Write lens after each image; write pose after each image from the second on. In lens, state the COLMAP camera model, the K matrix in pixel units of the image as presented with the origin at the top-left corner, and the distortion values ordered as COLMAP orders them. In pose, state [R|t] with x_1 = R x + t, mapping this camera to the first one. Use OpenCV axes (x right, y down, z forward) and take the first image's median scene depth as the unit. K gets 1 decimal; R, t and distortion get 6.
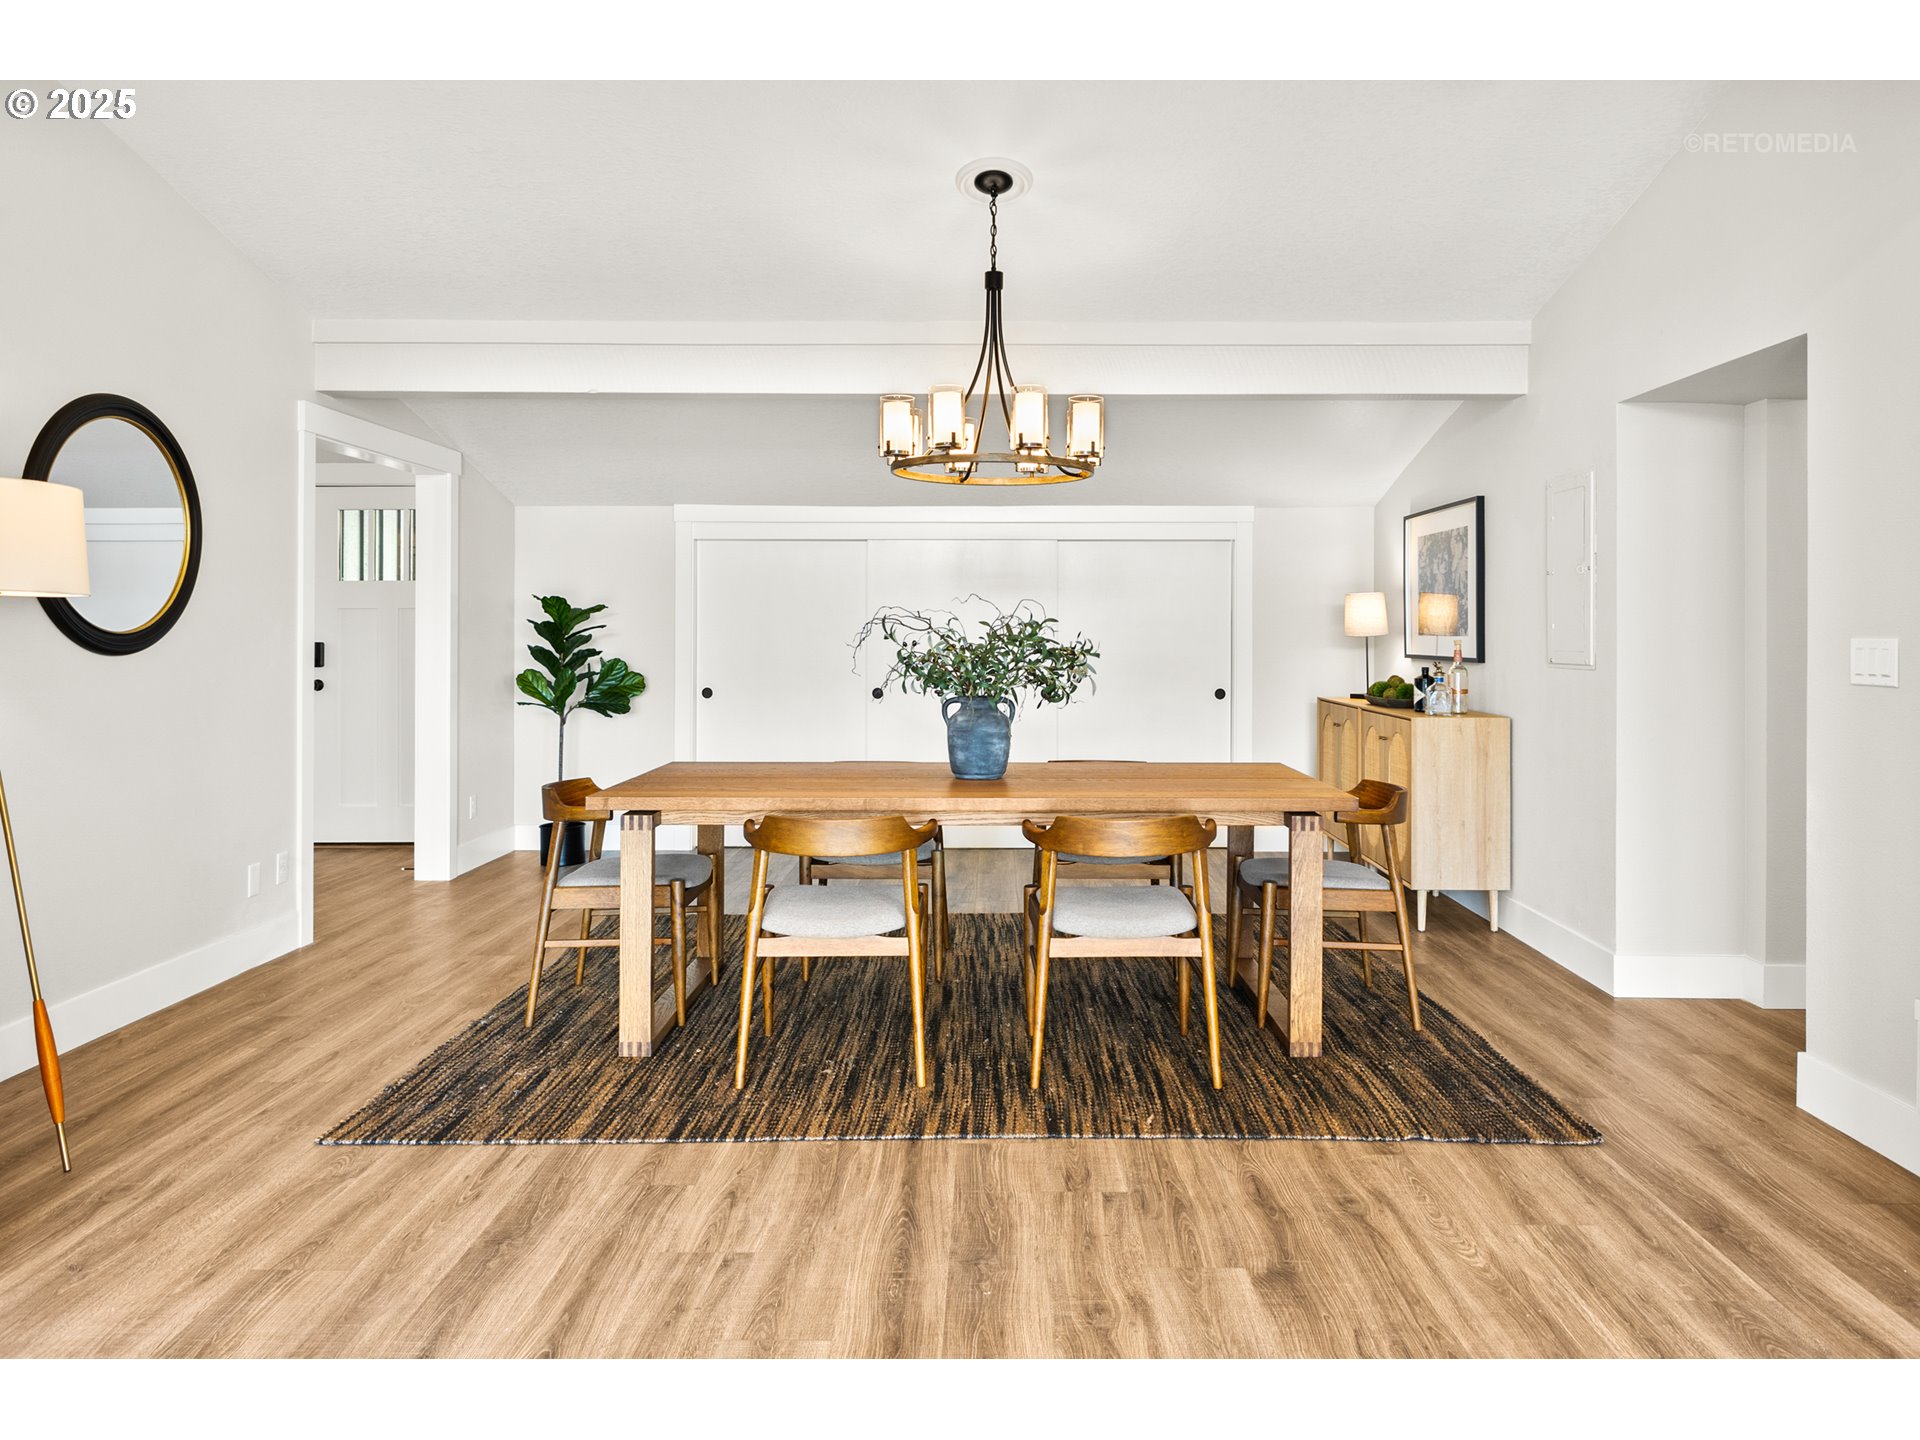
lens RADIAL K [[1328.8, 0, 960.9], [0, 1328.8, 653.3], [0, 0, 1]] dist [-0.000421, 0.000560]
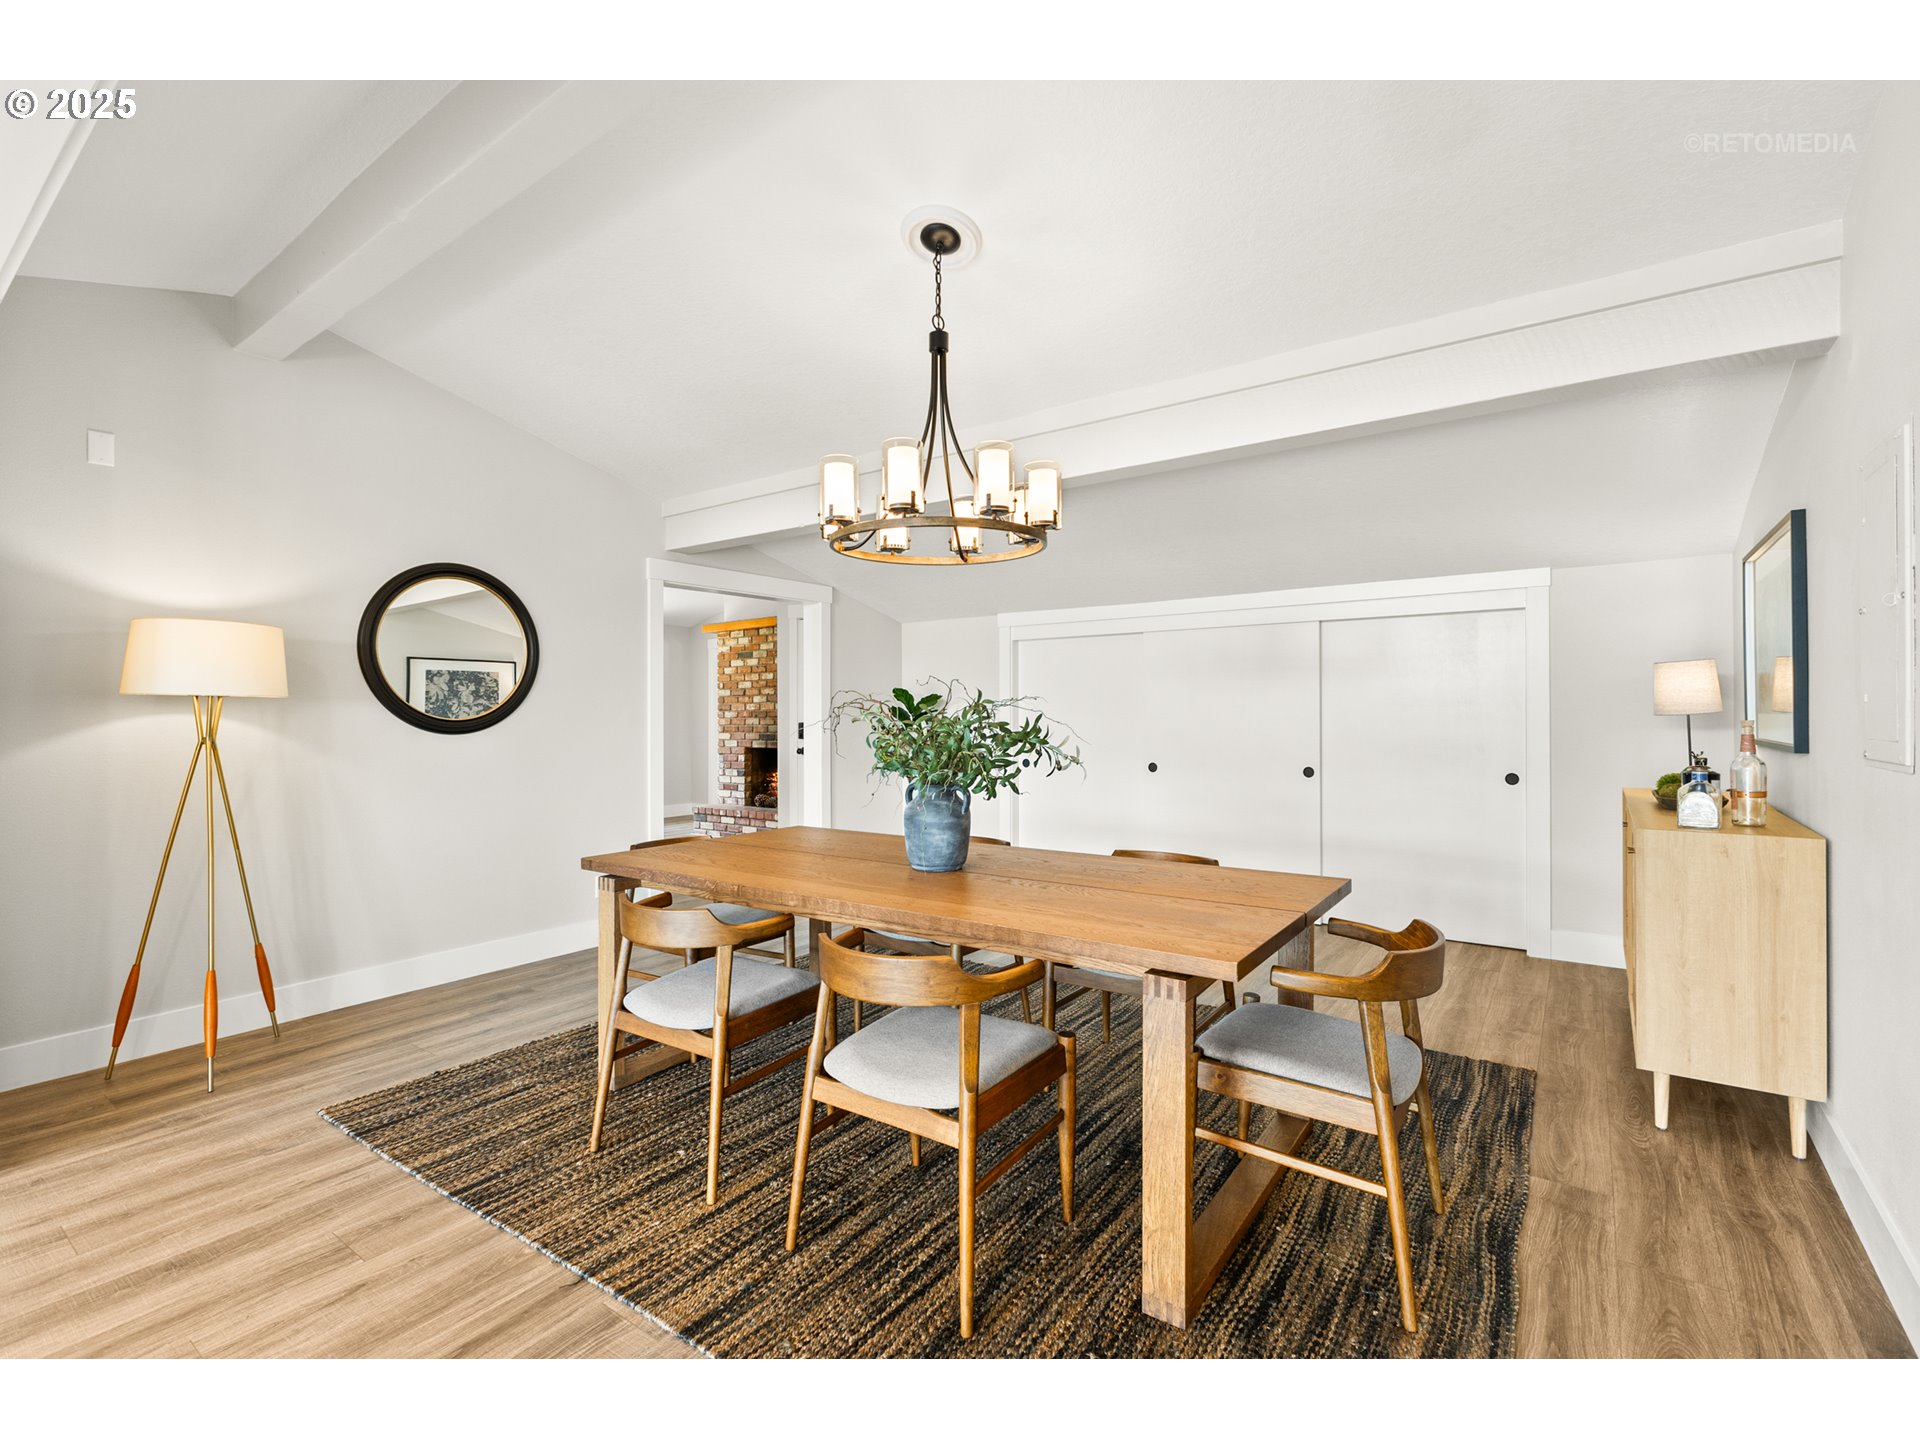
lens RADIAL K [[868.8, 0, 960.0], [0, 868.8, 720.0], [0, 0, 1]] dist [-0.001676, -0.000554]
pose [[0.813852, -0.002667, -0.581066, 0.397308], [-0.001468, 0.999977, -0.006645, -0.008384], [0.581071, 0.006261, 0.813829, 0.511508]]
